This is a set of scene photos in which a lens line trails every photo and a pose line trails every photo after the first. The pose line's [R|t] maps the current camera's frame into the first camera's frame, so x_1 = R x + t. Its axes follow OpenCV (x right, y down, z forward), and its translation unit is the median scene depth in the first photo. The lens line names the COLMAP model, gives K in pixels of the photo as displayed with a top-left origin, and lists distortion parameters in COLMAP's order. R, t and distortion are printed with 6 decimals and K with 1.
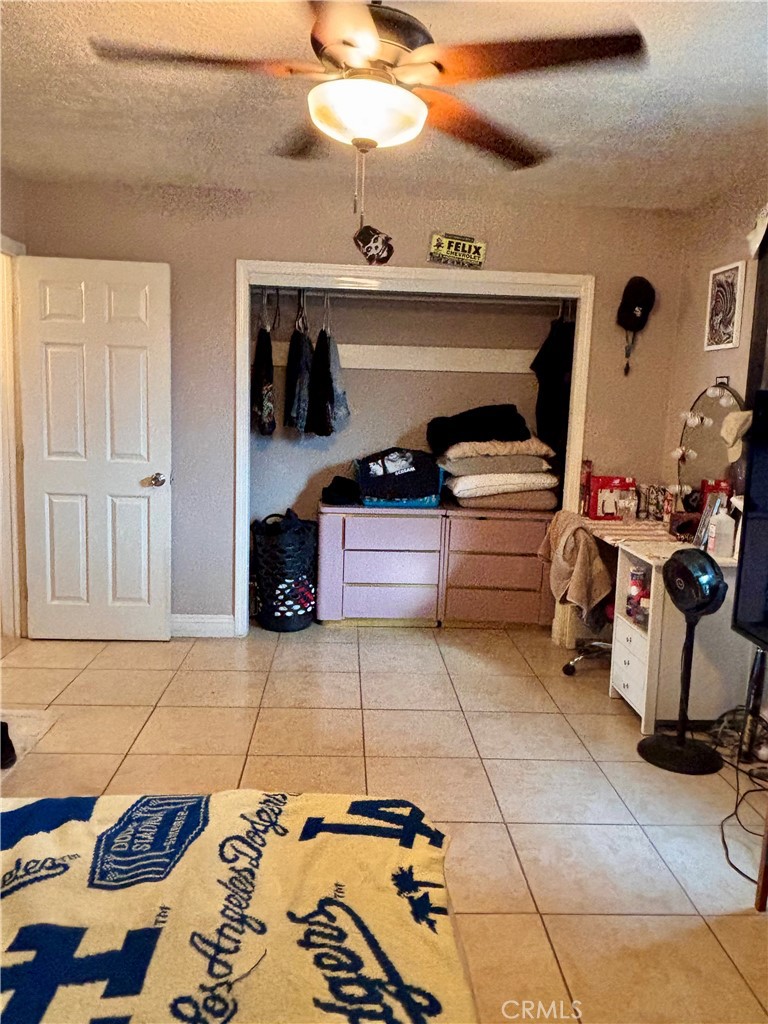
lens RADIAL K [[749.9, 0, 384.0], [0, 749.9, 512.0], [0, 0, 1]] dist [0.039007, -0.080023]
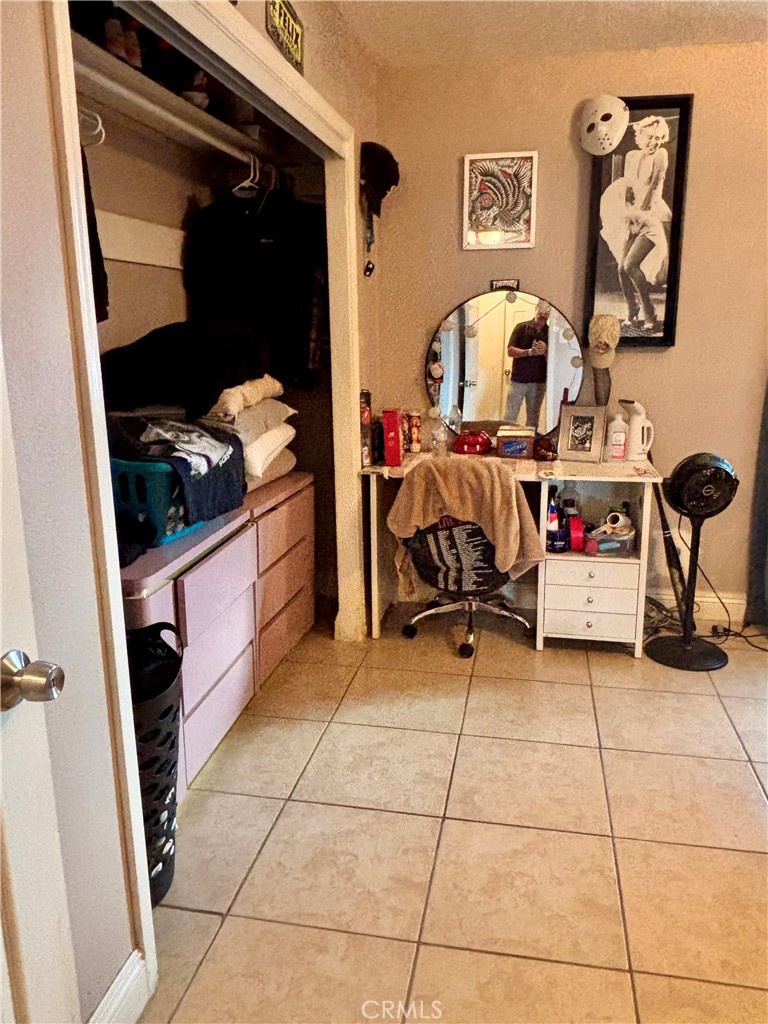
lens RADIAL K [[749.9, 0, 384.0], [0, 749.9, 512.0], [0, 0, 1]] dist [0.039007, -0.080023]
pose [[0.251875, -0.257955, 0.932748, -0.525219], [0.167141, 0.960933, 0.220616, -0.135081], [-0.953217, 0.100333, 0.285150, 0.909940]]
